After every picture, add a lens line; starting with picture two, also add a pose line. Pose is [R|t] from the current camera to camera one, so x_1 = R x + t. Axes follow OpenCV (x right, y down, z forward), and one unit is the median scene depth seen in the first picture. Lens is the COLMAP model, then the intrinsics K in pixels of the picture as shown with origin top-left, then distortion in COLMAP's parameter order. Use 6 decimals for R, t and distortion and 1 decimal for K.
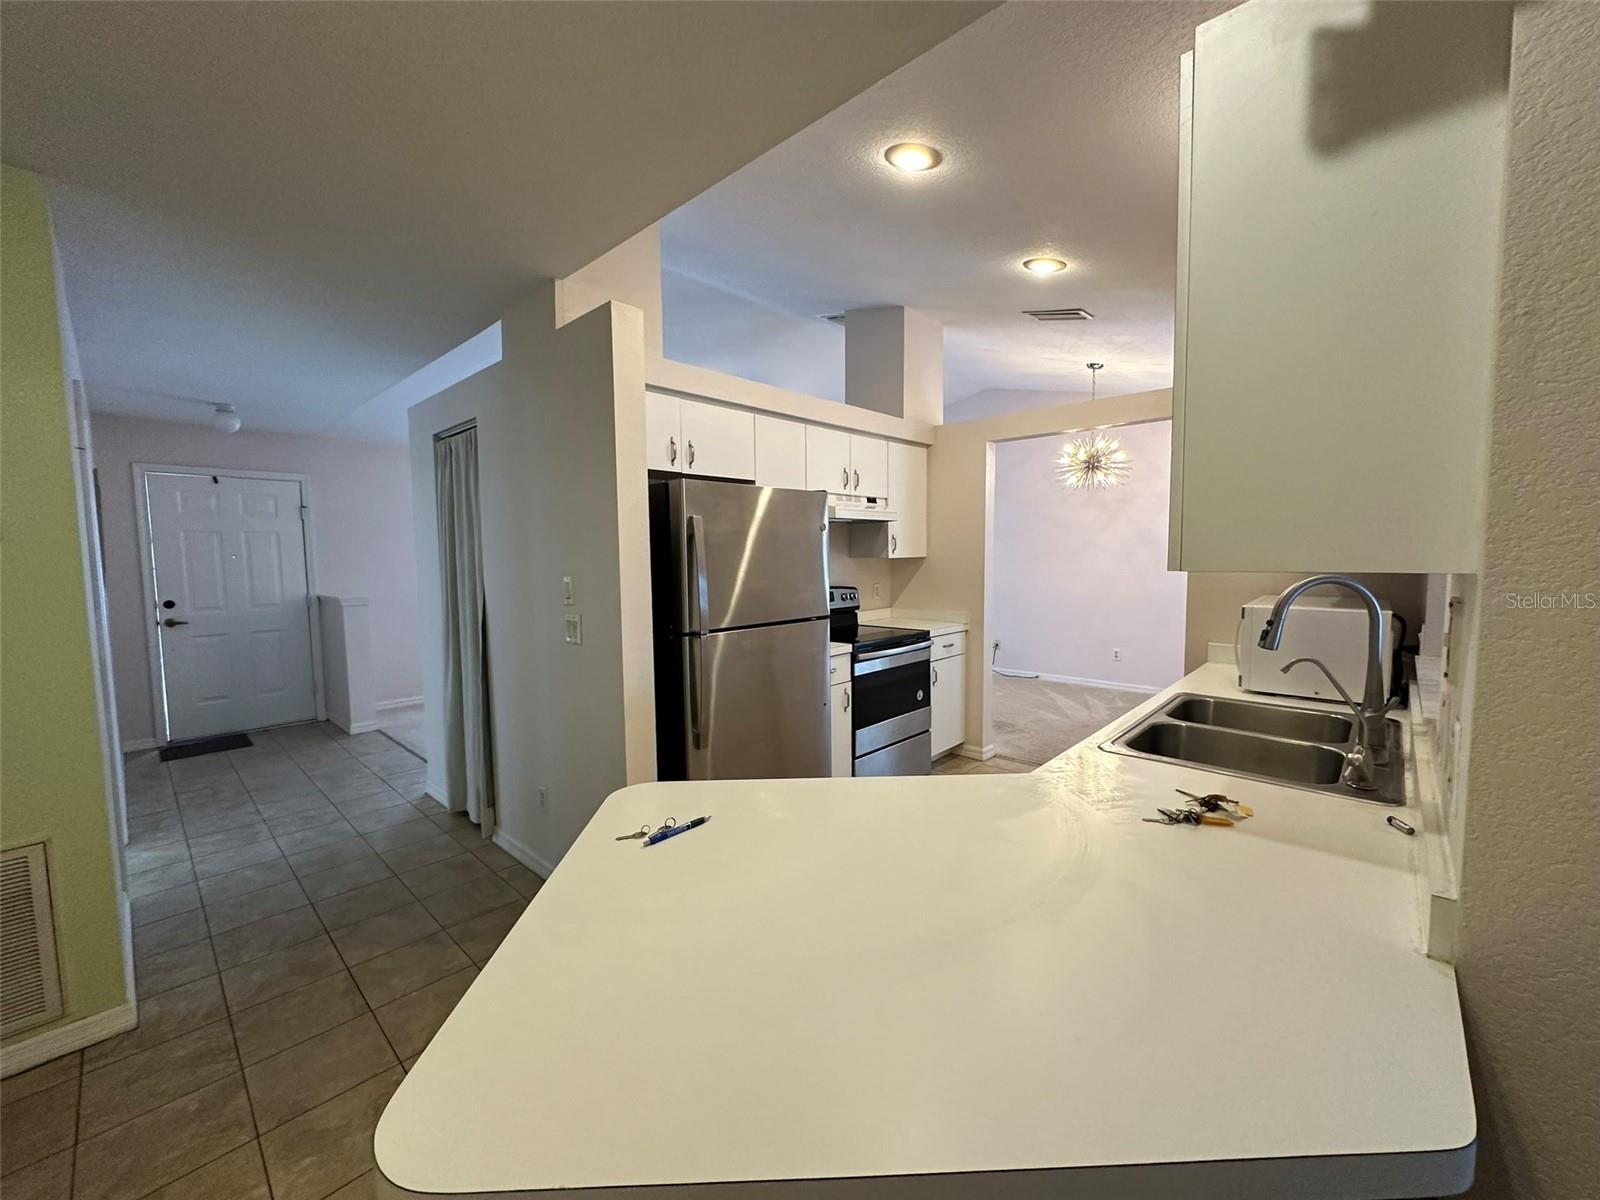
lens RADIAL K [[633.6, 0, 799.0], [0, 633.6, 600.6], [0, 0, 1]] dist [0.000075, 0.000753]
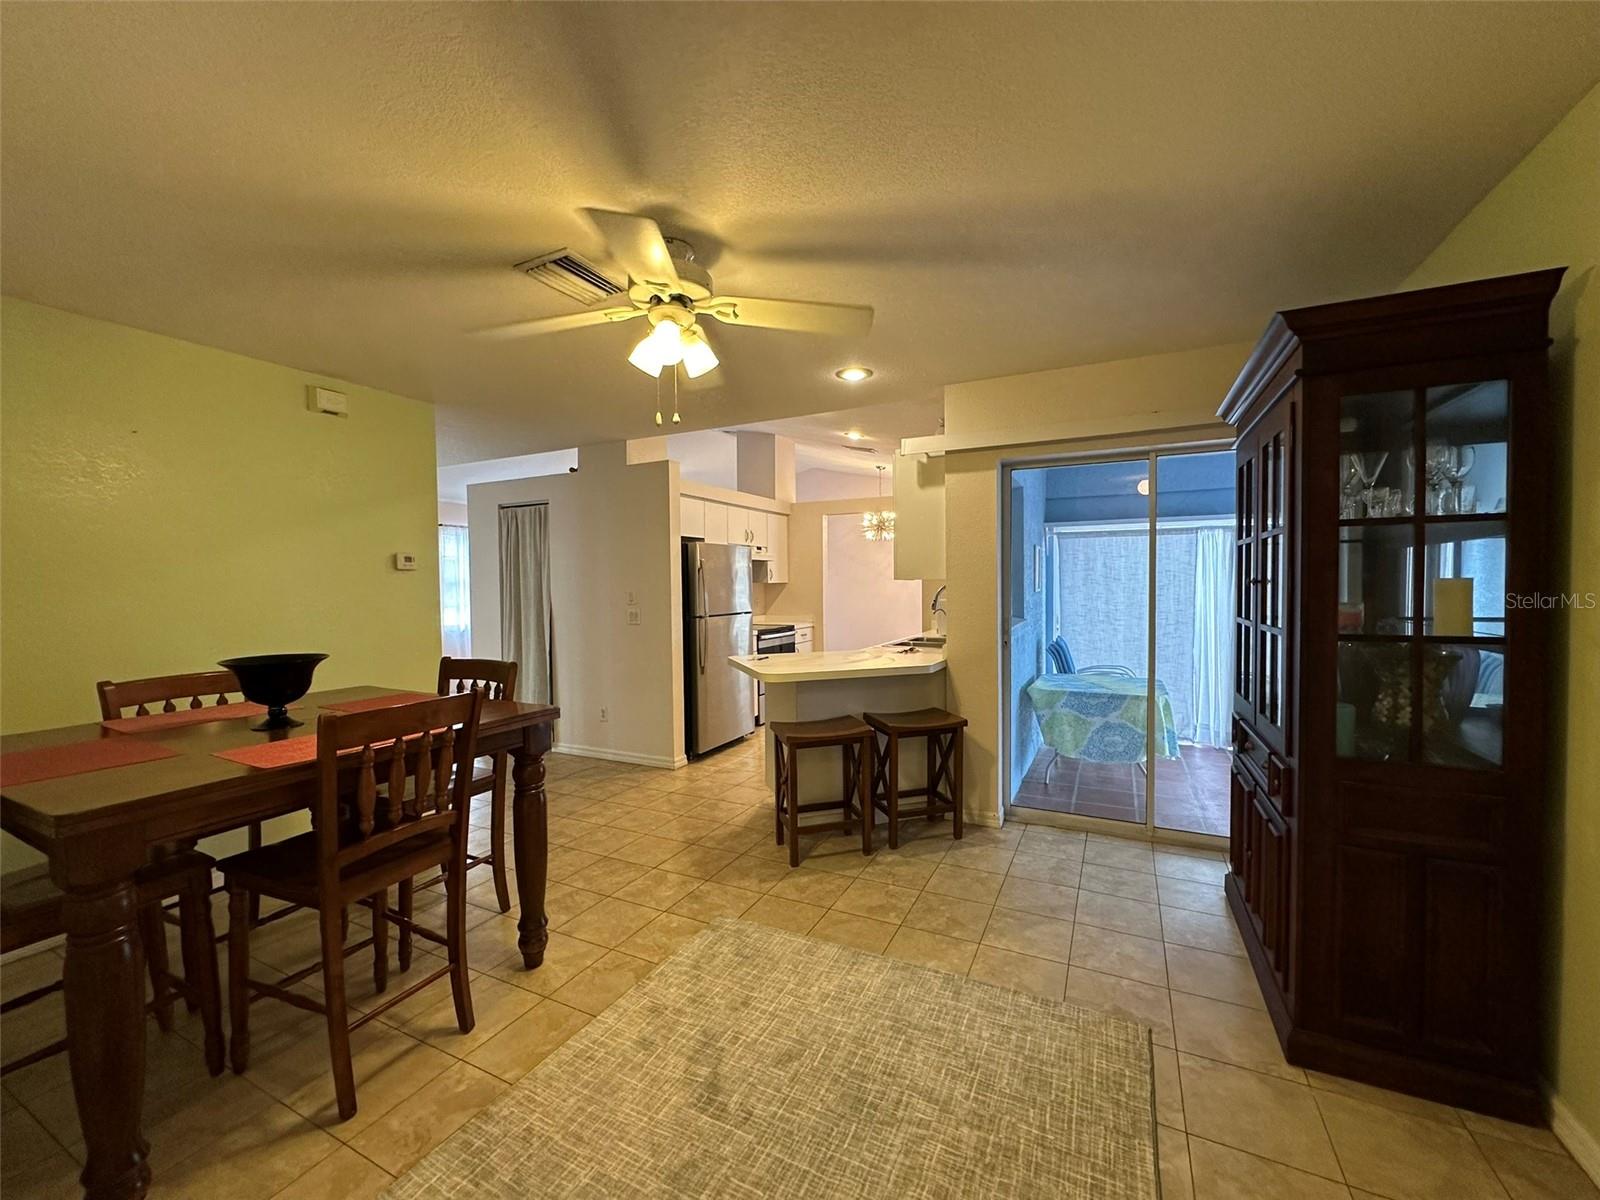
lens RADIAL K [[633.6, 0, 799.0], [0, 633.6, 600.6], [0, 0, 1]] dist [0.000075, 0.000753]
pose [[0.957888, -0.007544, 0.287043, -0.270199], [0.022022, 0.998641, -0.047242, 0.061977], [-0.286296, 0.051574, 0.956752, -0.635587]]
